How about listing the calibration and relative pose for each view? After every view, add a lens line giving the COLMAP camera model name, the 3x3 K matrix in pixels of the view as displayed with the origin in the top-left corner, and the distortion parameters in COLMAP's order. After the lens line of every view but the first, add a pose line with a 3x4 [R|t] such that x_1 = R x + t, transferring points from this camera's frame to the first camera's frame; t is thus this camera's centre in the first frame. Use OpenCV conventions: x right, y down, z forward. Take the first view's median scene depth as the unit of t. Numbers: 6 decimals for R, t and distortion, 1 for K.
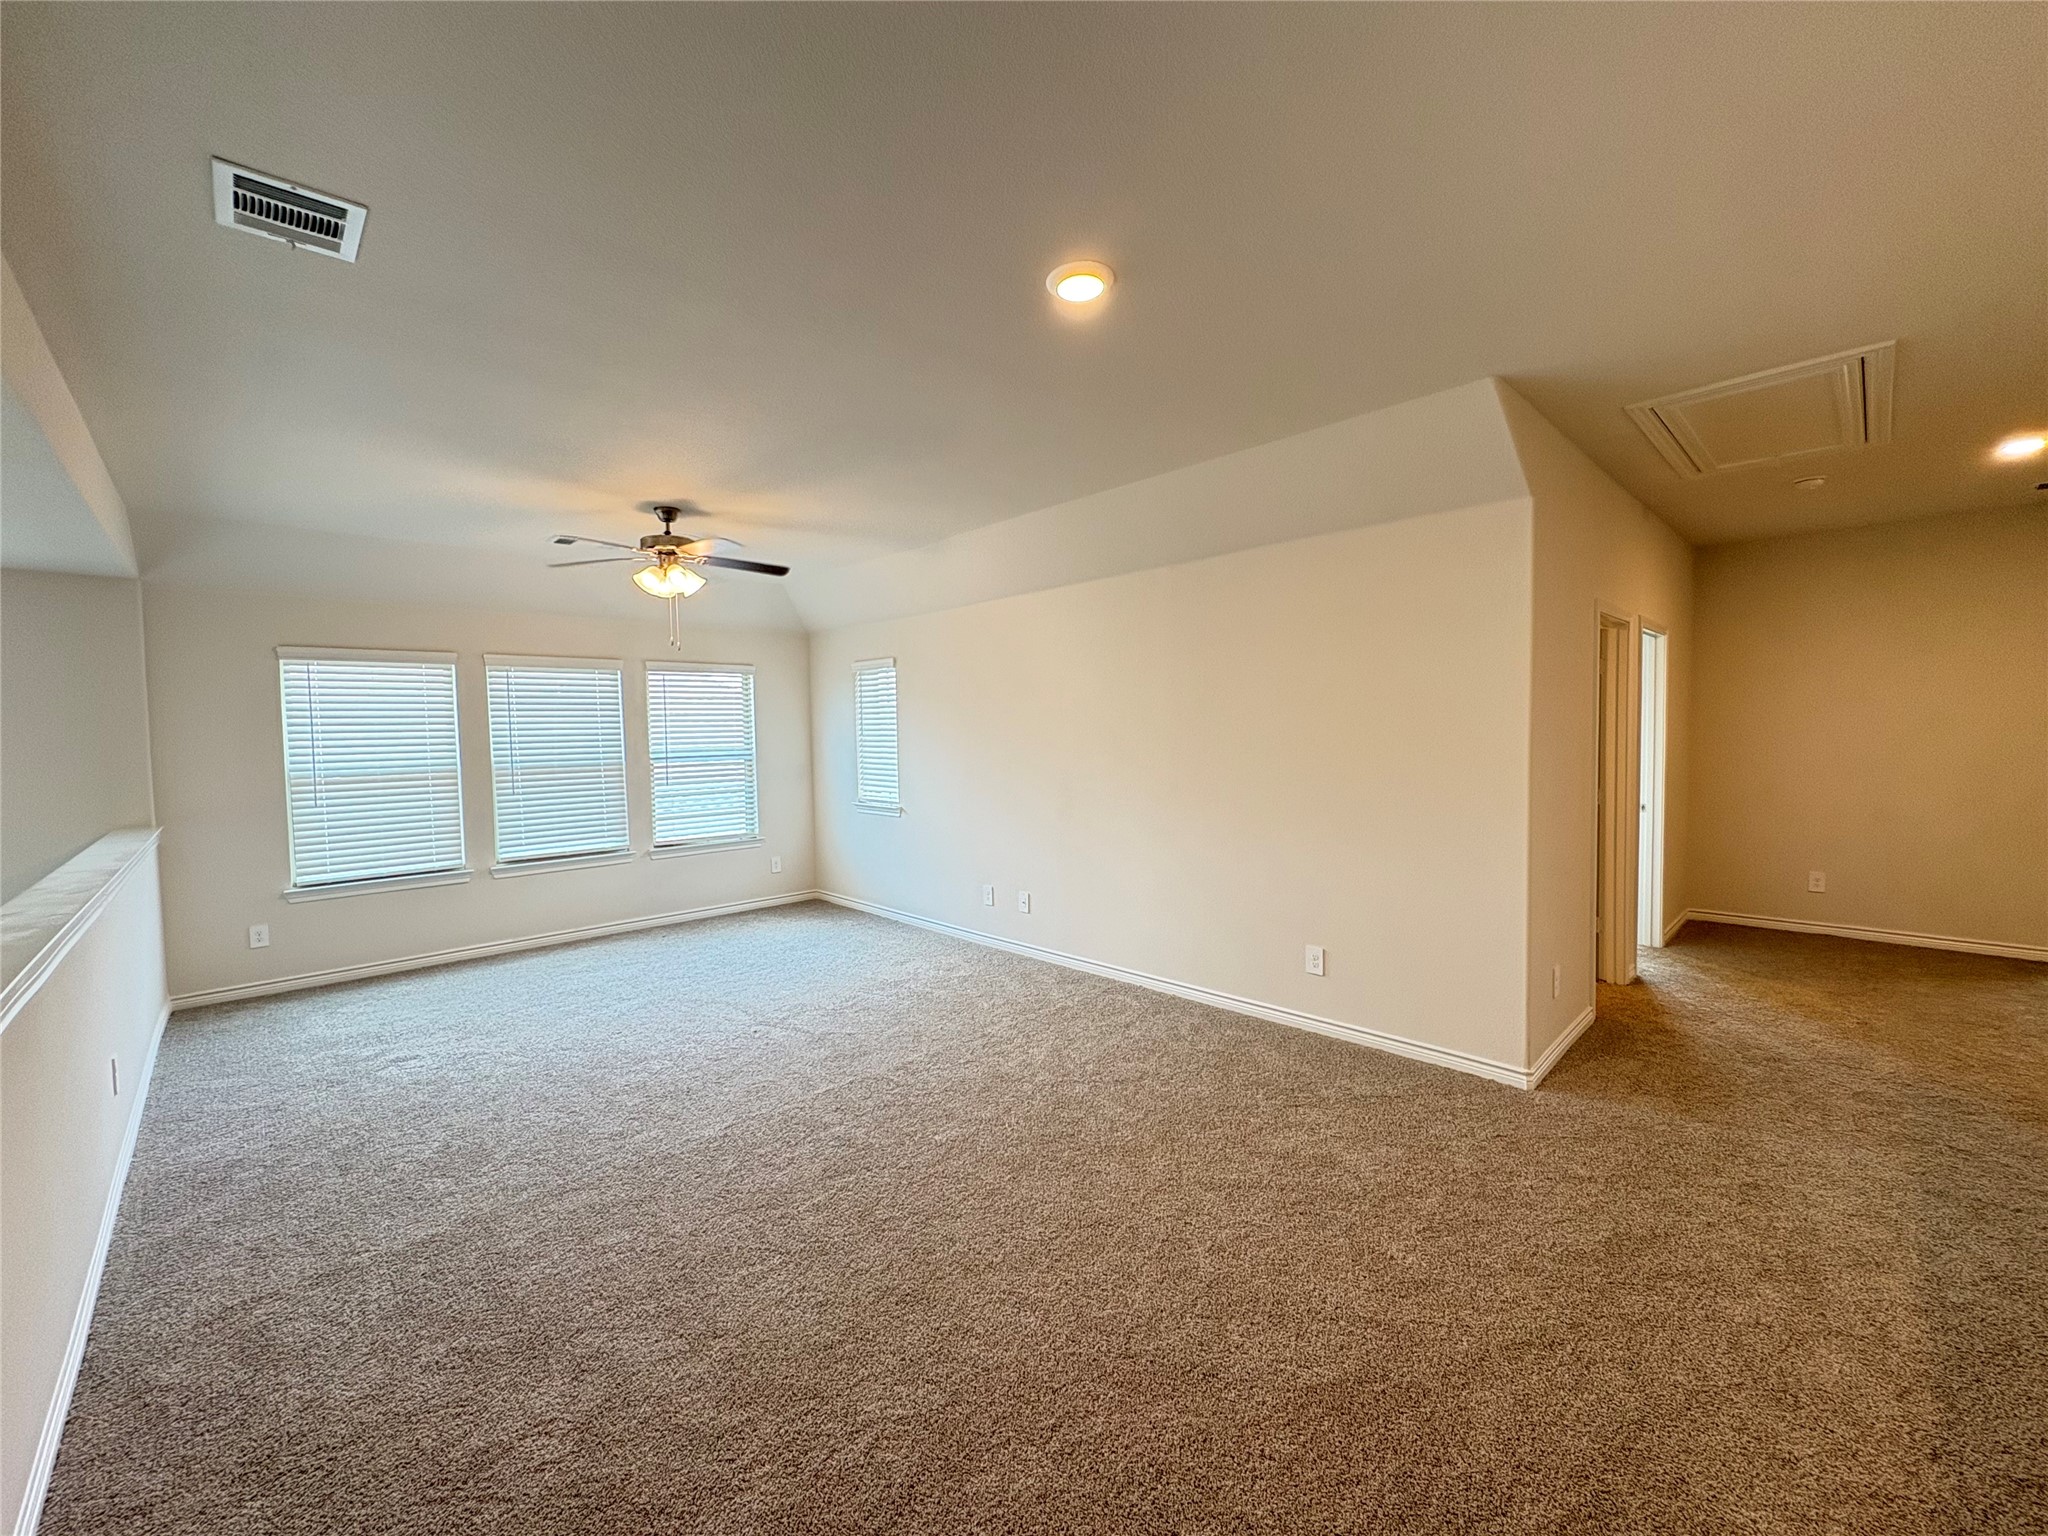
lens RADIAL K [[819.2, 0, 1025.8], [0, 819.2, 780.0], [0, 0, 1]] dist [-0.001506, -0.001205]
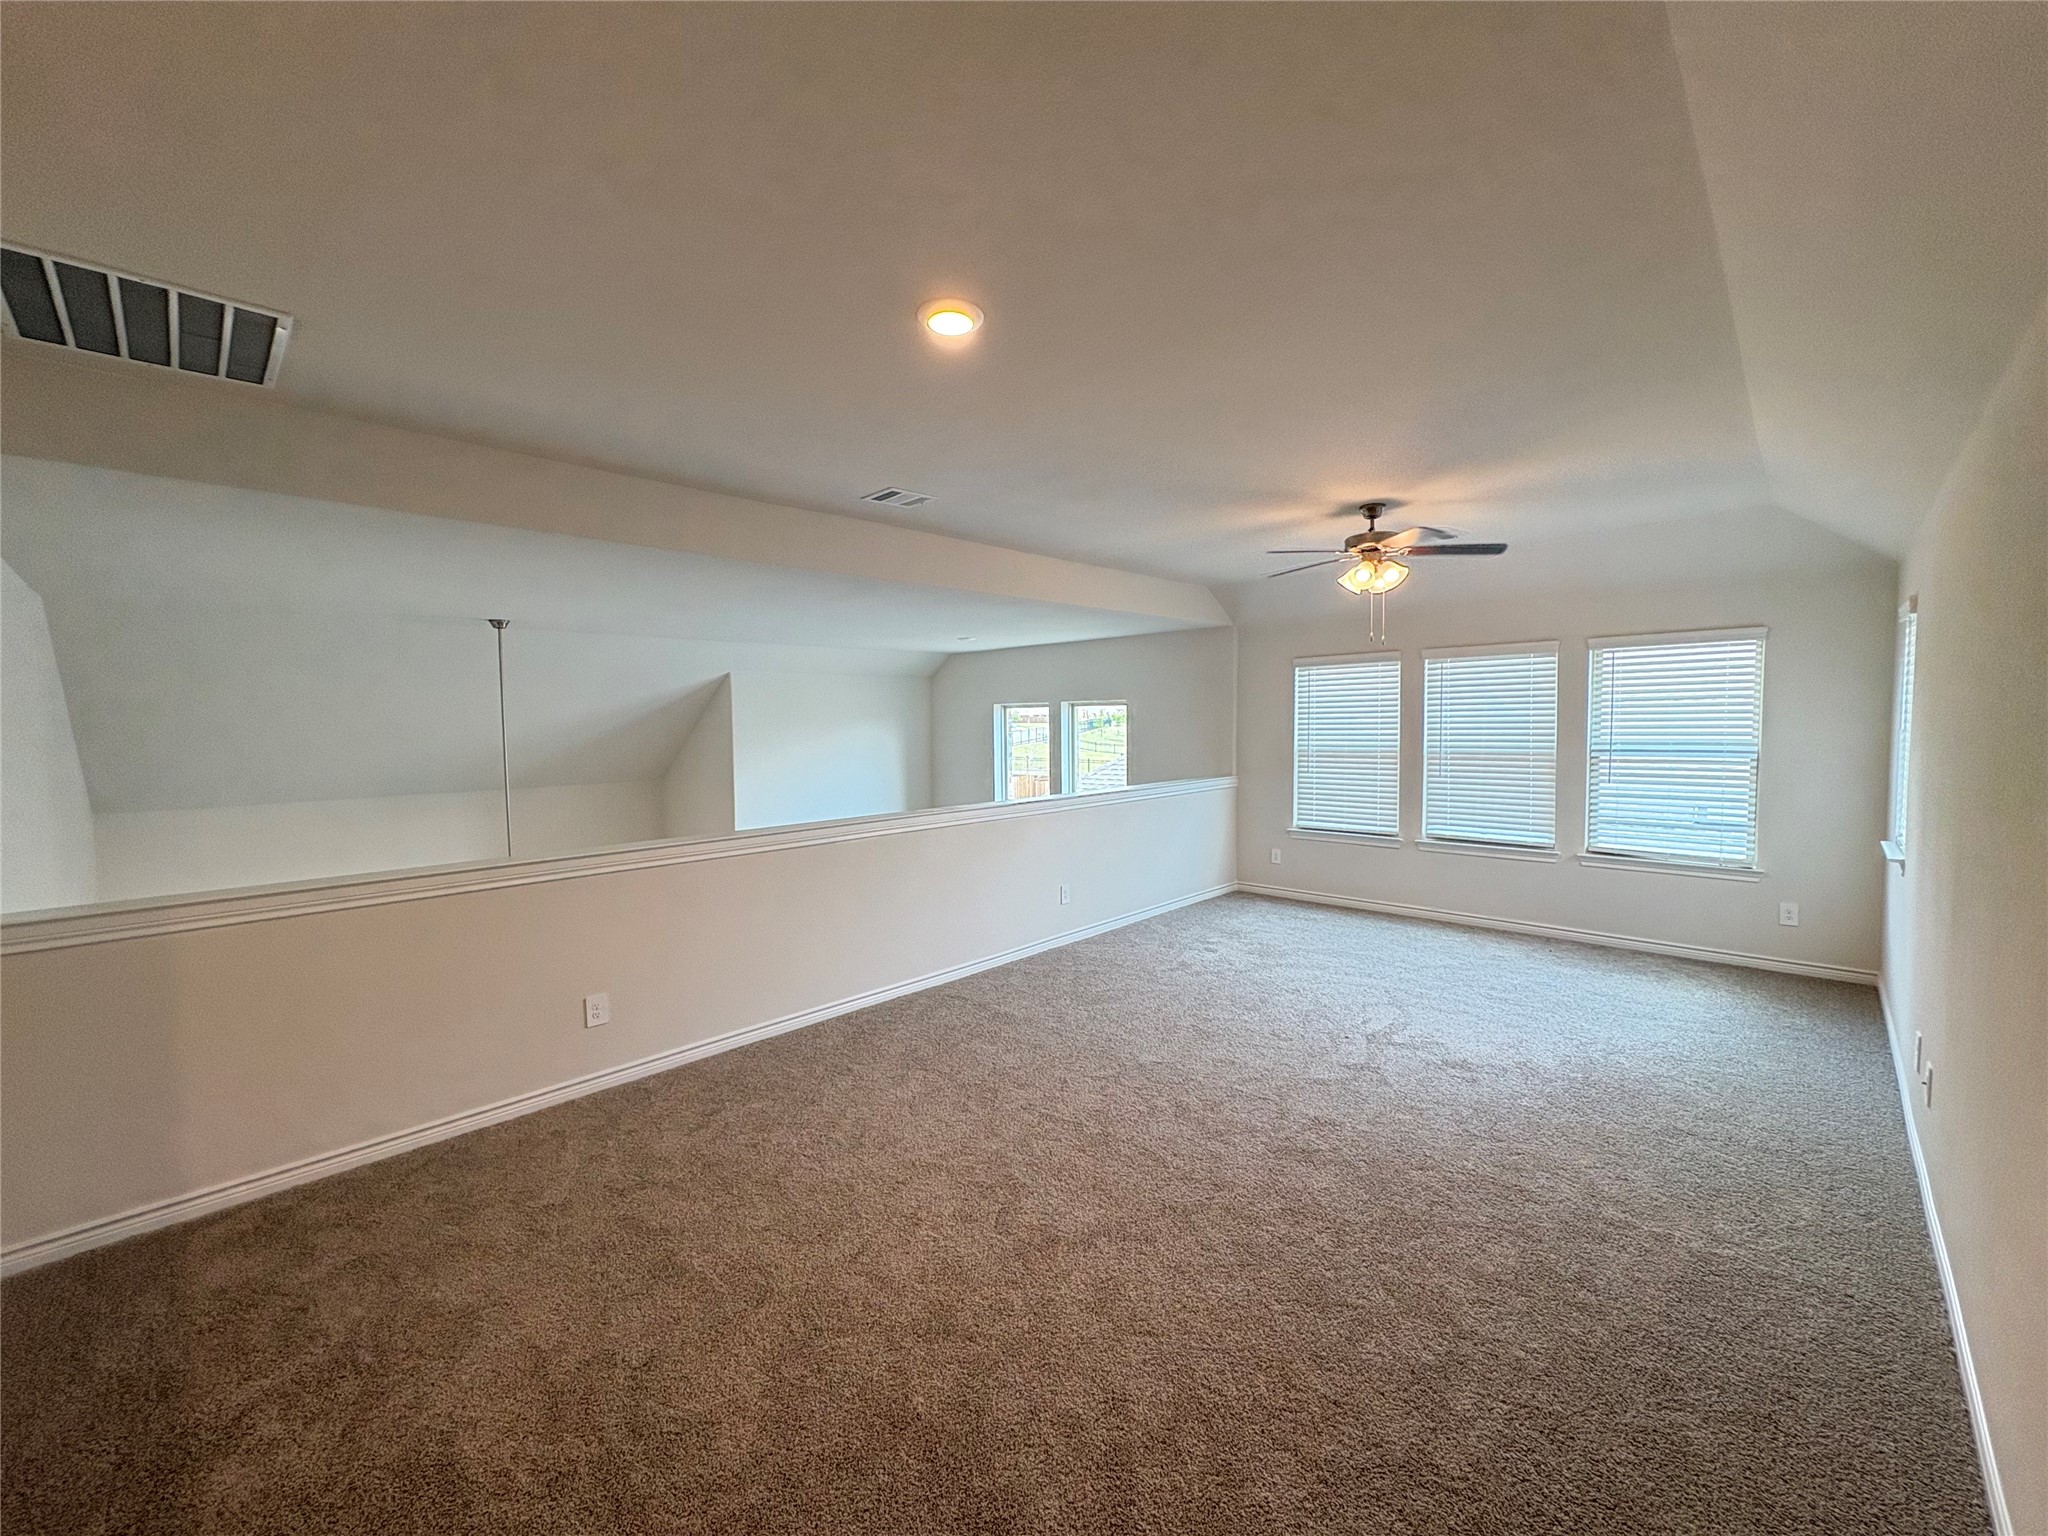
lens RADIAL K [[819.2, 0, 1026.4], [0, 819.2, 753.5], [0, 0, 1]] dist [-0.001506, -0.001205]
pose [[0.054582, 0.053366, -0.997082, 0.490710], [-0.057846, 0.997063, 0.050198, -0.042084], [0.996832, 0.054937, 0.057509, 0.445943]]
